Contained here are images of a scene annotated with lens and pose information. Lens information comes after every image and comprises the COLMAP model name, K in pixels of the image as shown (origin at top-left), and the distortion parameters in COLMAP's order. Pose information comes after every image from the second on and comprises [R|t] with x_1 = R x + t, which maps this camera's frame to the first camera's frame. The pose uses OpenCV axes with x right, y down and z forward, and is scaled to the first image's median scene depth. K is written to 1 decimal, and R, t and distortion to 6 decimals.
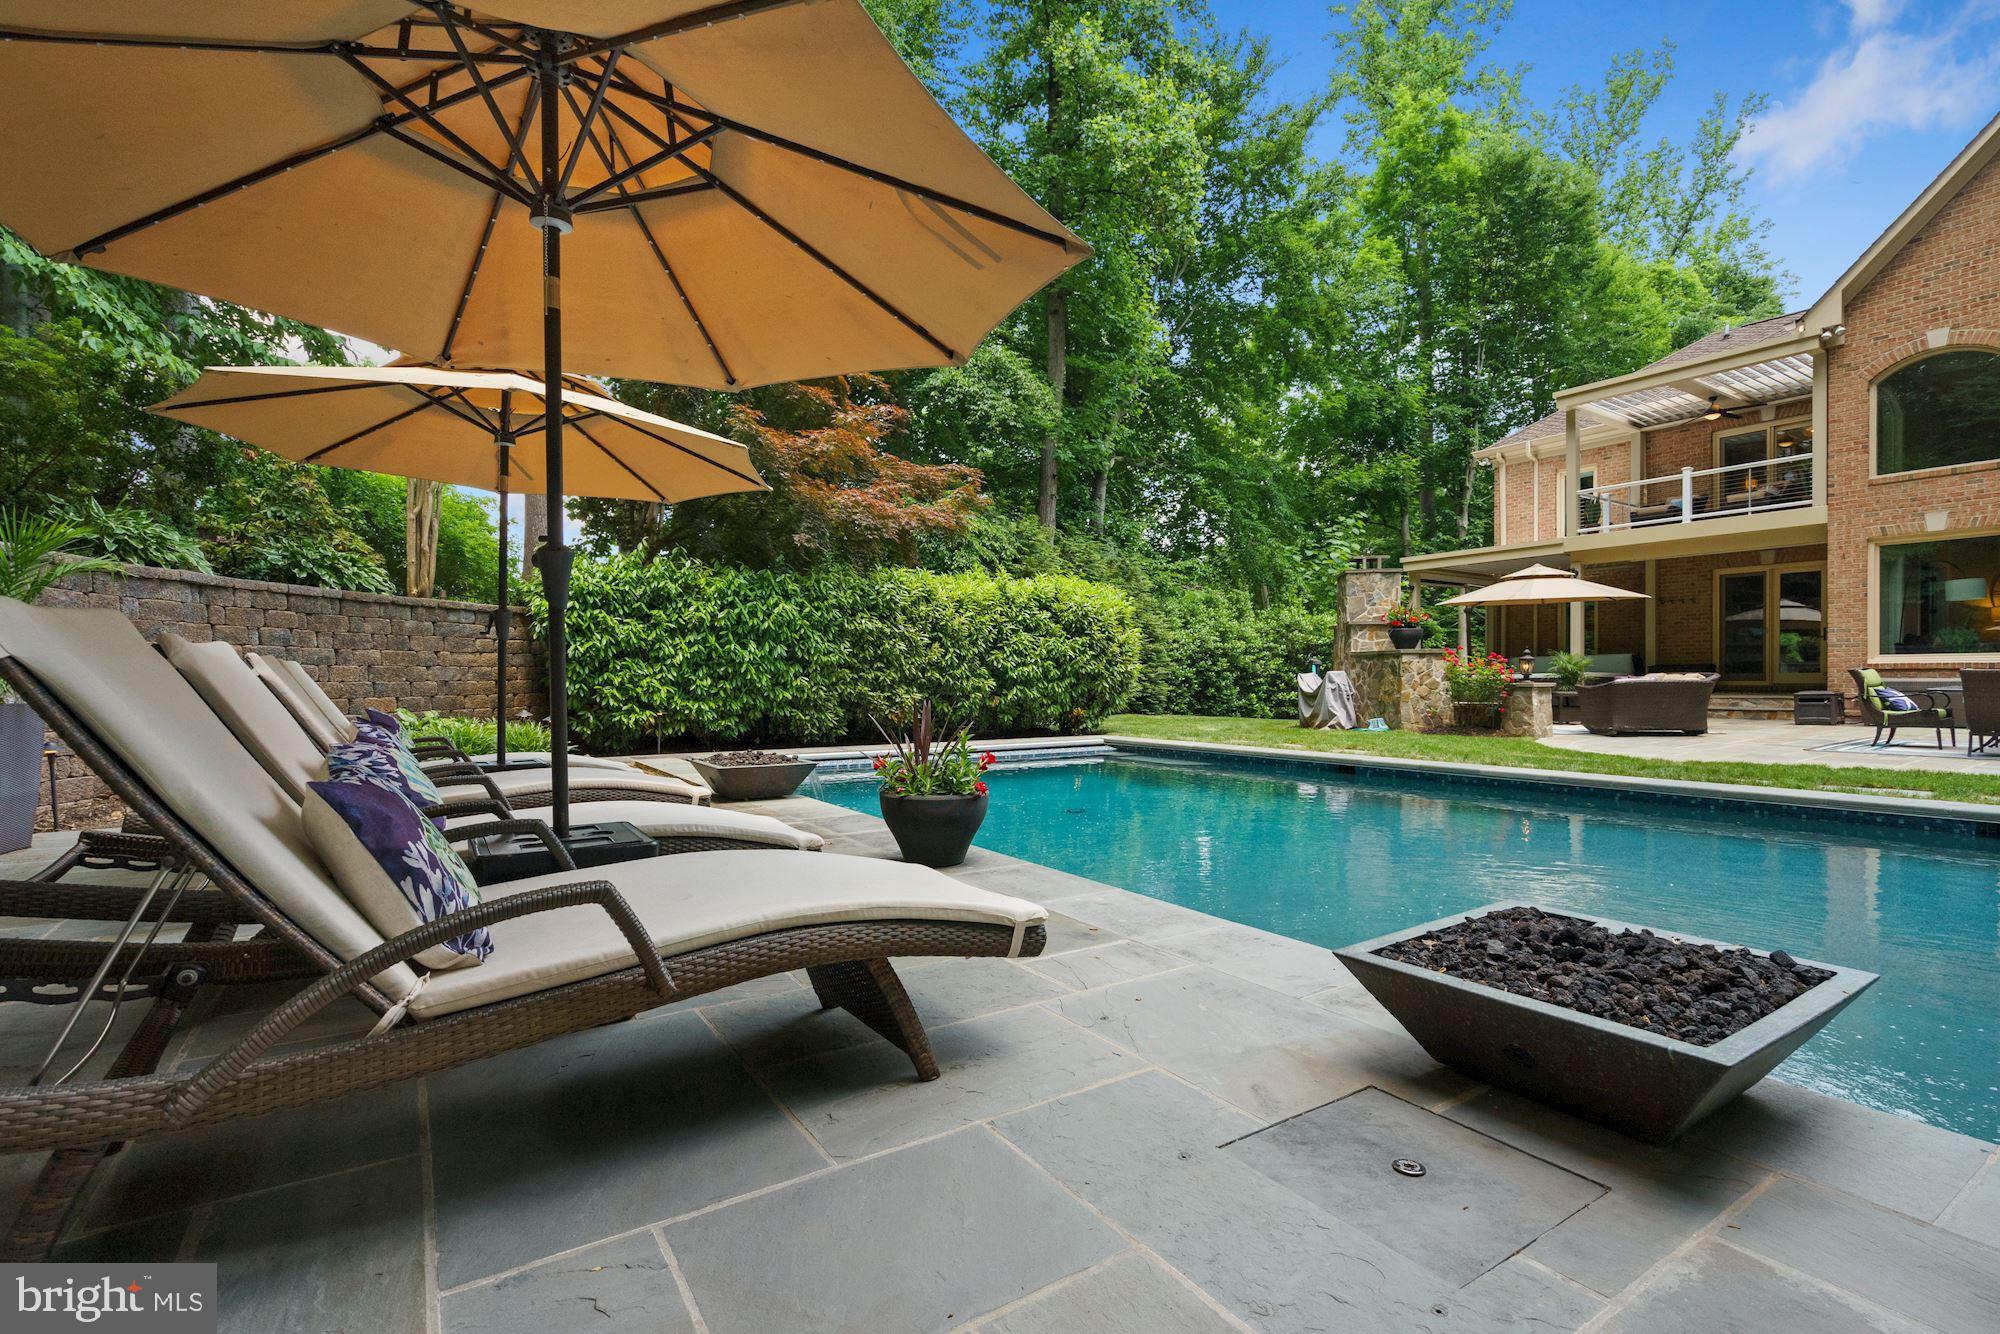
lens RADIAL K [[907.5, 0, 991.4], [0, 907.5, 694.3], [0, 0, 1]] dist [-0.008245, 0.003478]
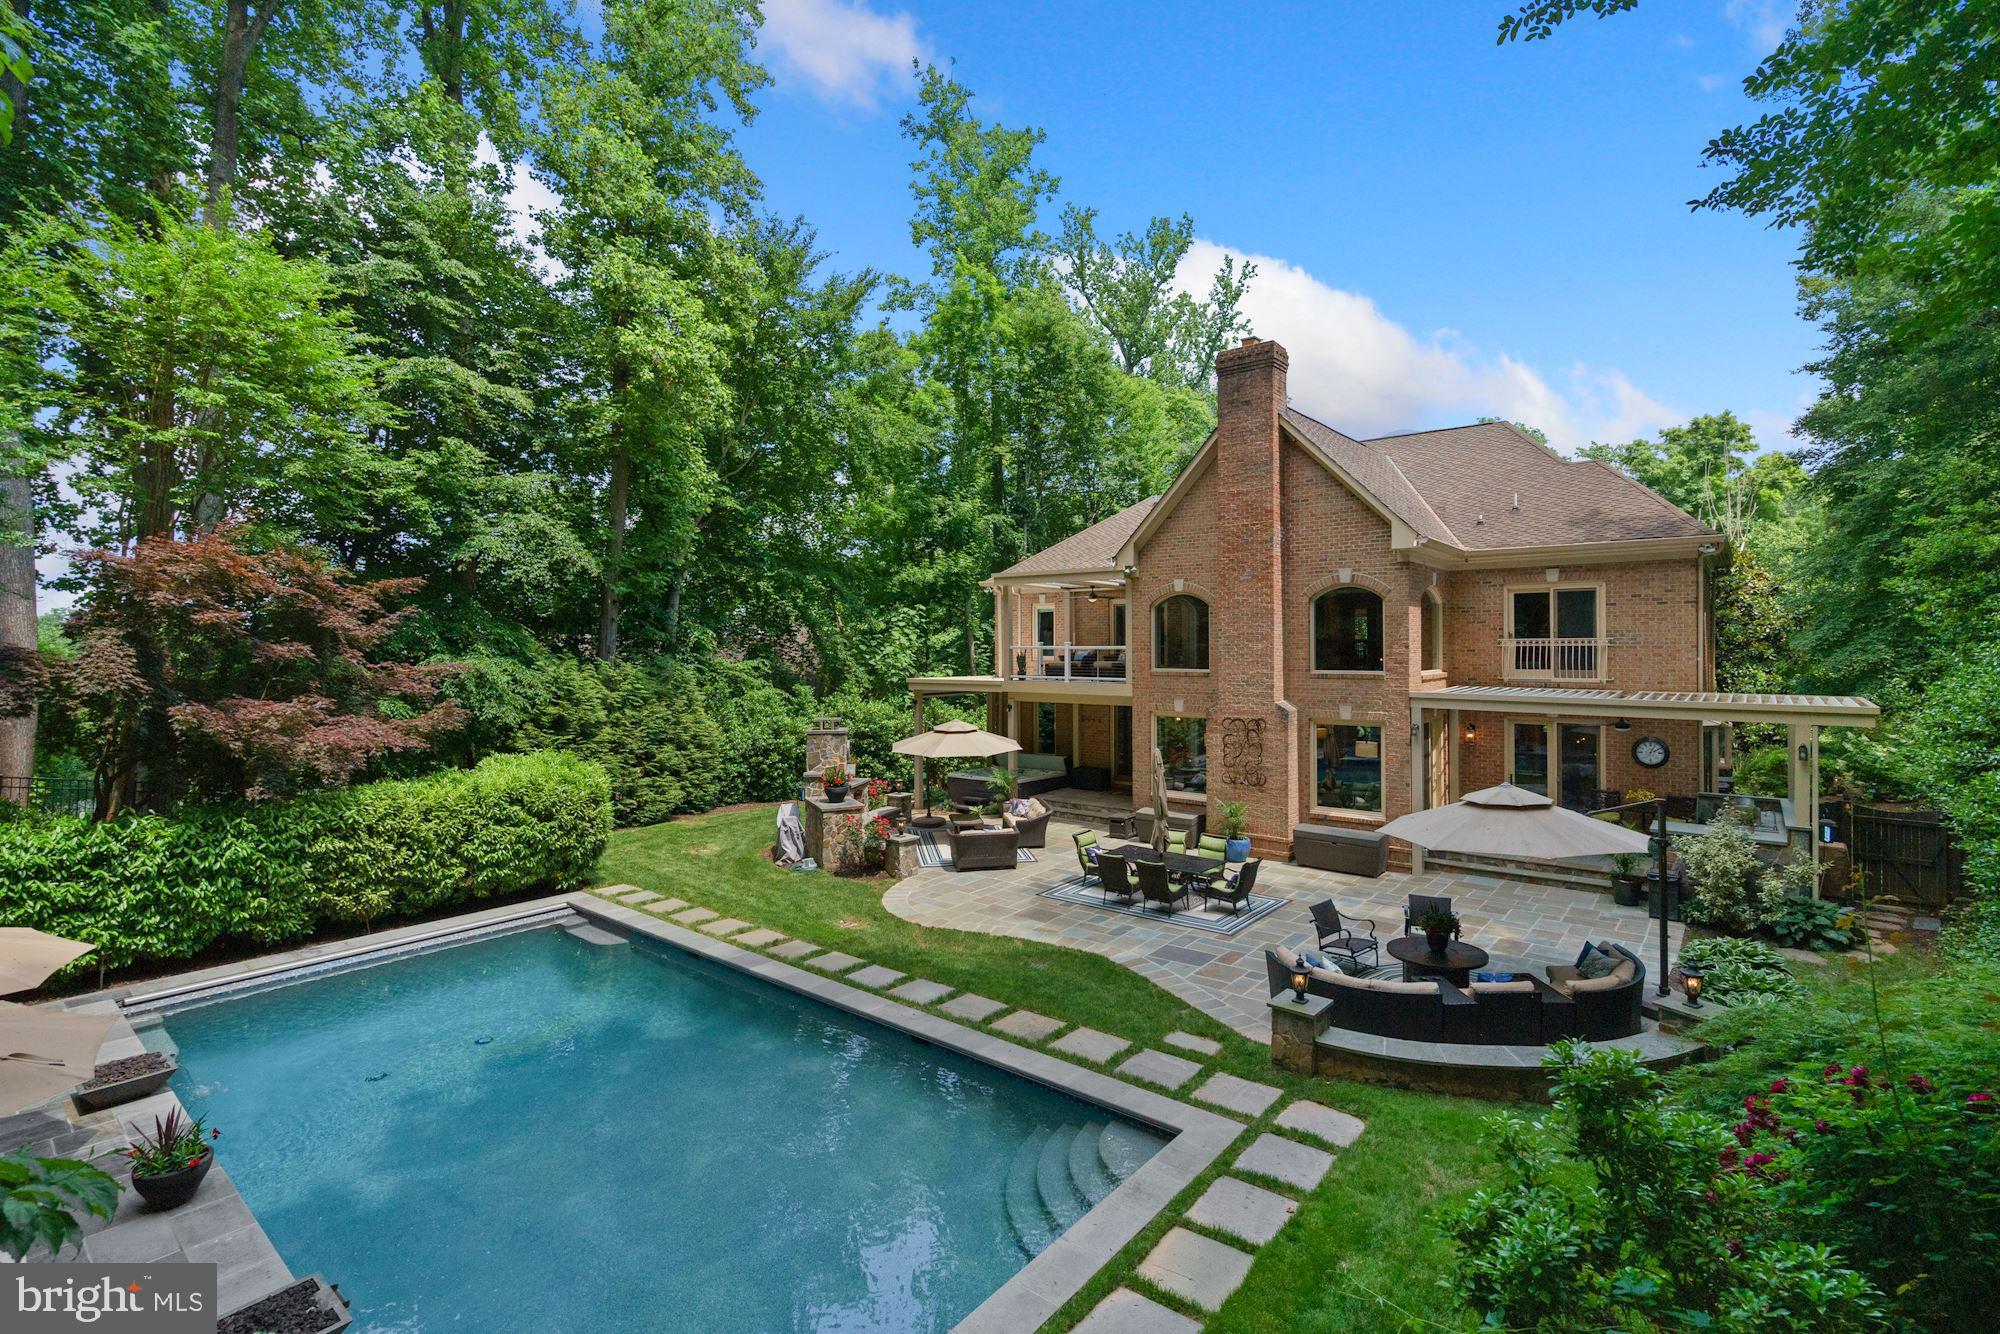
lens RADIAL K [[907.5, 0, 994.9], [0, 907.5, 652.1], [0, 0, 1]] dist [-0.008245, 0.003478]
pose [[0.951638, 0.001234, 0.307219, 0.321595], [0.002890, 0.999912, -0.012968, -0.300269], [-0.307208, 0.013229, 0.951551, -0.409982]]
